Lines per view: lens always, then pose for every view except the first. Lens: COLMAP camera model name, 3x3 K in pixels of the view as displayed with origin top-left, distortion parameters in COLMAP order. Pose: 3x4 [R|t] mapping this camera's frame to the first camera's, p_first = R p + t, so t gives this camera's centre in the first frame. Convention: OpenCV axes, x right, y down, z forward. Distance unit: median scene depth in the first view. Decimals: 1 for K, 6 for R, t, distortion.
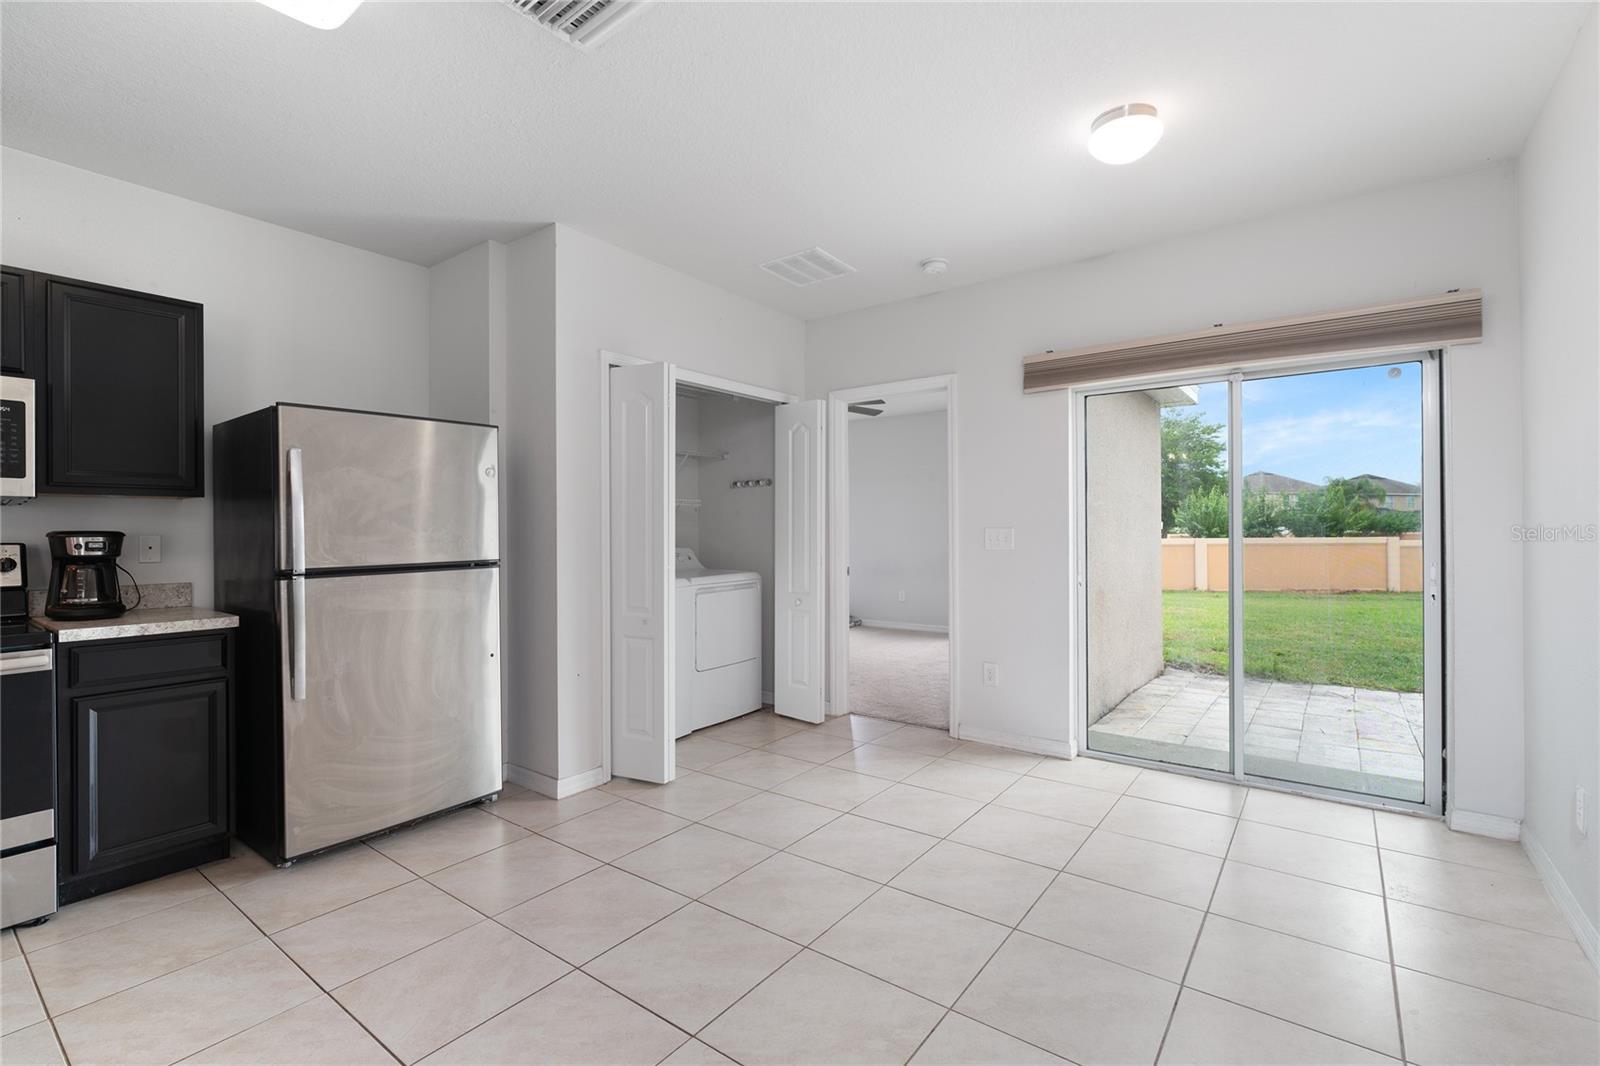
lens RADIAL K [[705.8, 0, 798.6], [0, 705.8, 534.9], [0, 0, 1]] dist [0.000443, -0.001747]
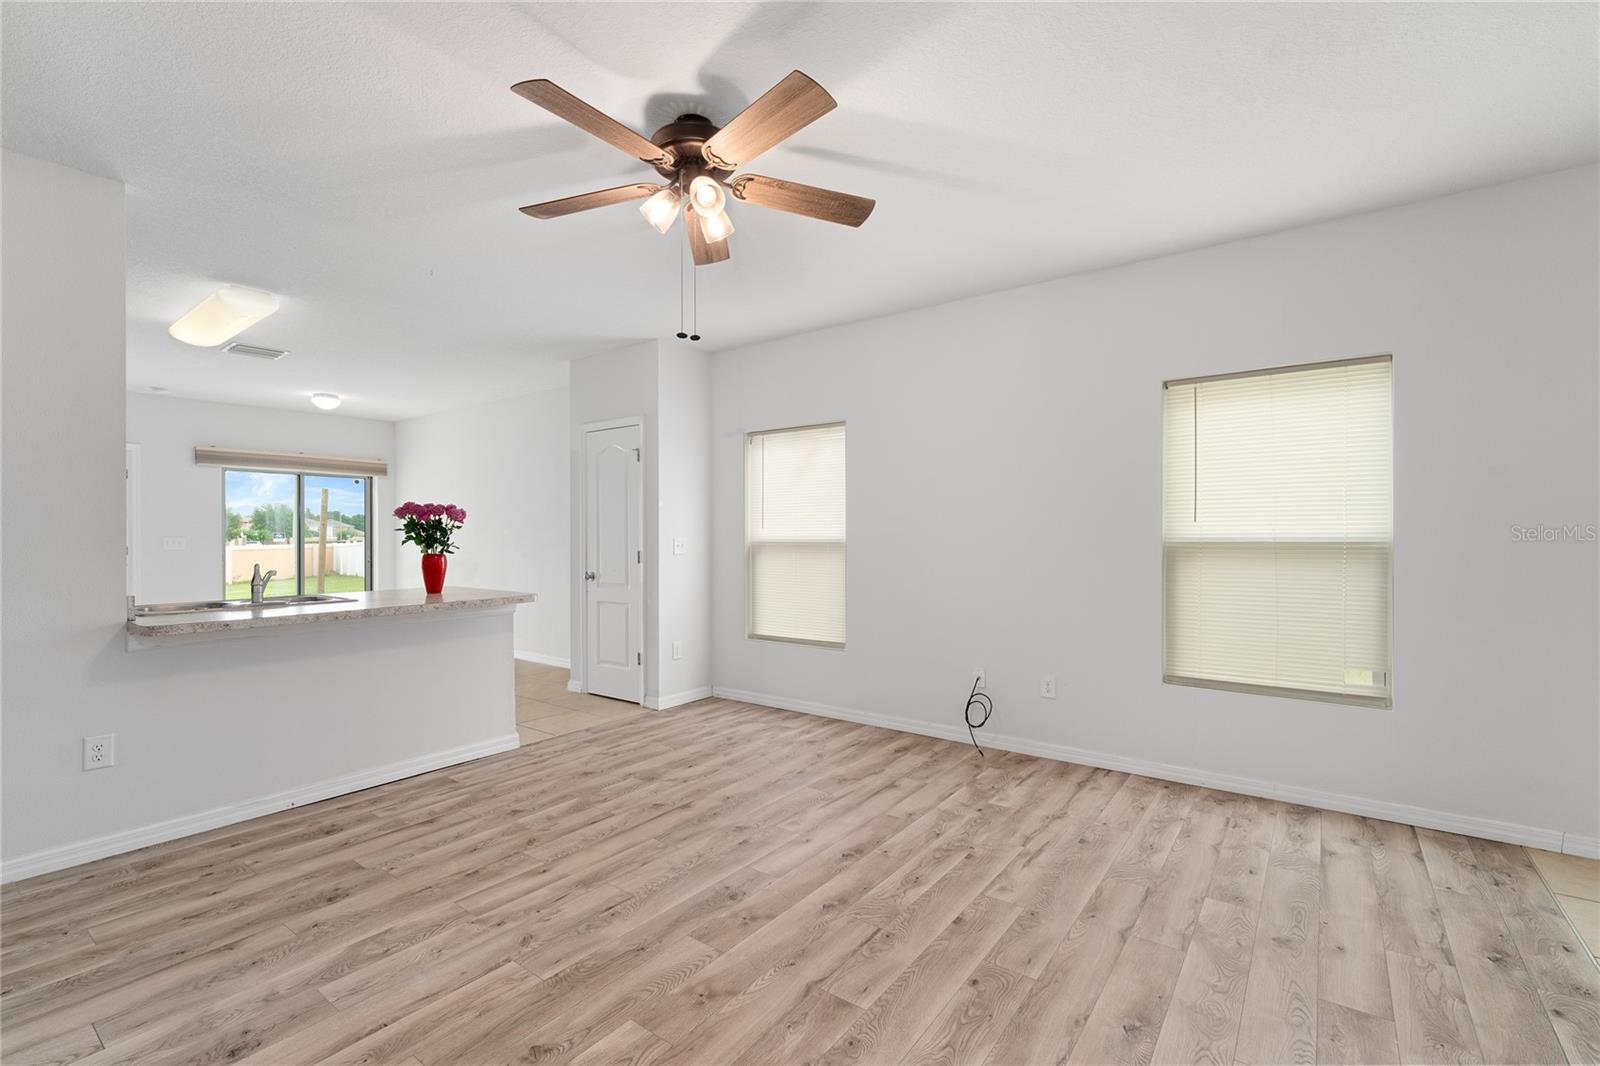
lens RADIAL K [[705.8, 0, 795.6], [0, 705.8, 533.8], [0, 0, 1]] dist [0.000443, -0.001747]
pose [[0.000569, 0.008532, 0.999963, -2.114357], [0.005990, 0.999946, -0.008536, 0.007432], [-0.999982, 0.005994, 0.000518, -0.795873]]
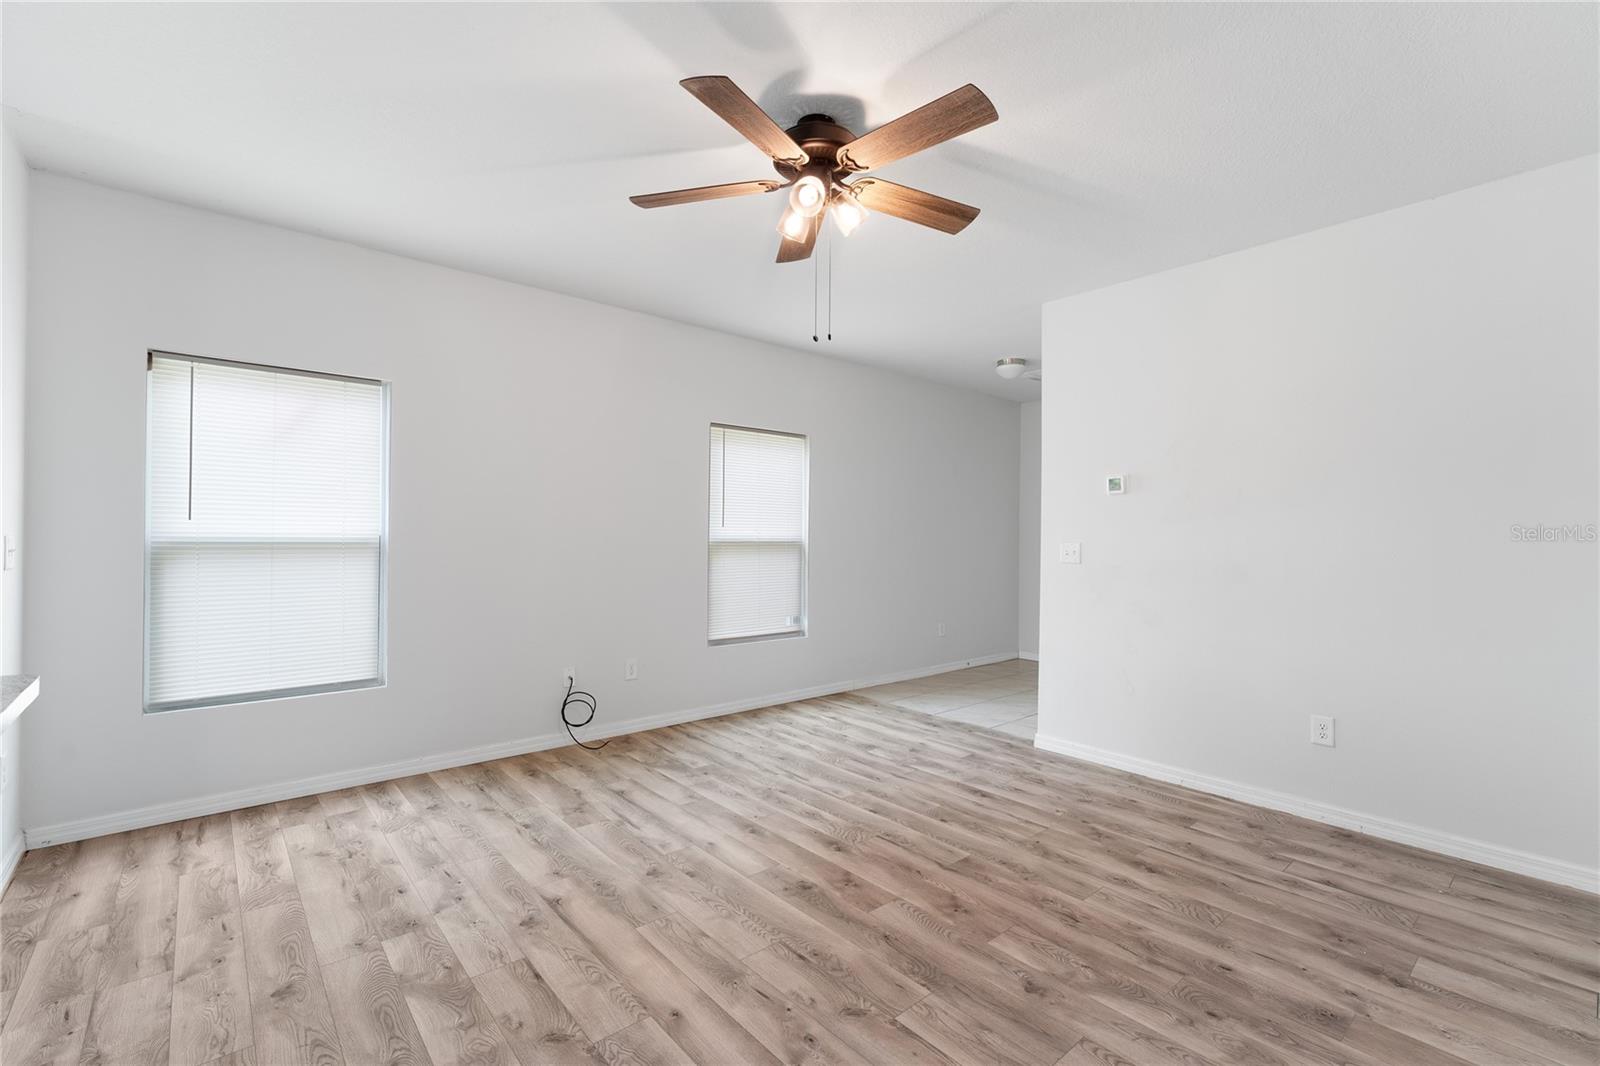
lens RADIAL K [[705.8, 0, 808.2], [0, 705.8, 537.5], [0, 0, 1]] dist [0.000443, -0.001747]
pose [[-0.979644, -0.005698, 0.200664, -1.422668], [-0.004620, 0.999972, 0.005839, -0.004986], [-0.200692, 0.004793, -0.979643, 0.162160]]
